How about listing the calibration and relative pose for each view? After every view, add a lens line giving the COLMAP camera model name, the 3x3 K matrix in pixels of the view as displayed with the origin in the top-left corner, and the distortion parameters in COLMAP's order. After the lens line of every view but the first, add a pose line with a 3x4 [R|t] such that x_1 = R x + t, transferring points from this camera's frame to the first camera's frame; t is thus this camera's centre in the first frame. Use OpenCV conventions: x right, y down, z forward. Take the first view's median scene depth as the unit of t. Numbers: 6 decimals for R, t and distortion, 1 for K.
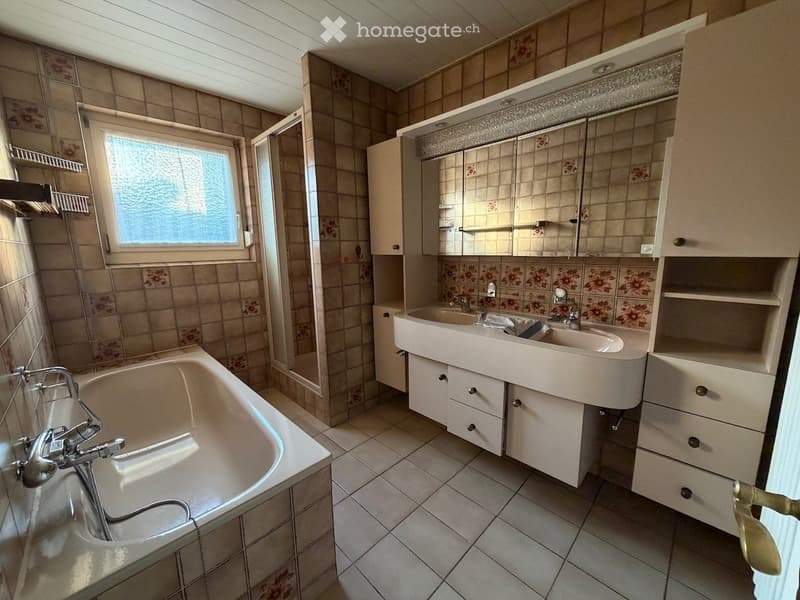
lens RADIAL K [[321.5, 0, 400.5], [0, 321.5, 300.8], [0, 0, 1]] dist [0.003844, 0.000998]
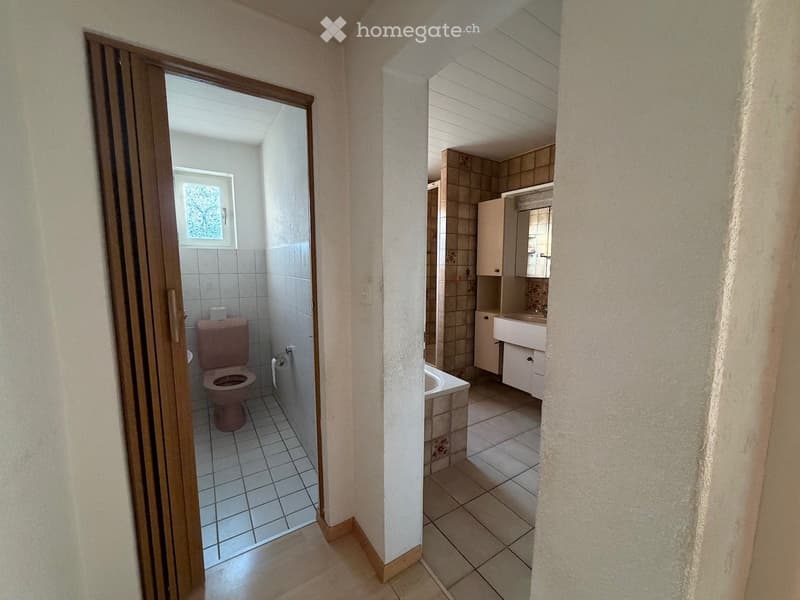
lens RADIAL K [[321.5, 0, 400.8], [0, 321.5, 300.0], [0, 0, 1]] dist [0.003844, 0.000998]
pose [[0.977293, 0.045131, -0.207030, -0.127990], [-0.057155, 0.996986, -0.052465, 0.064742], [0.204038, 0.063106, 0.976927, -0.486392]]
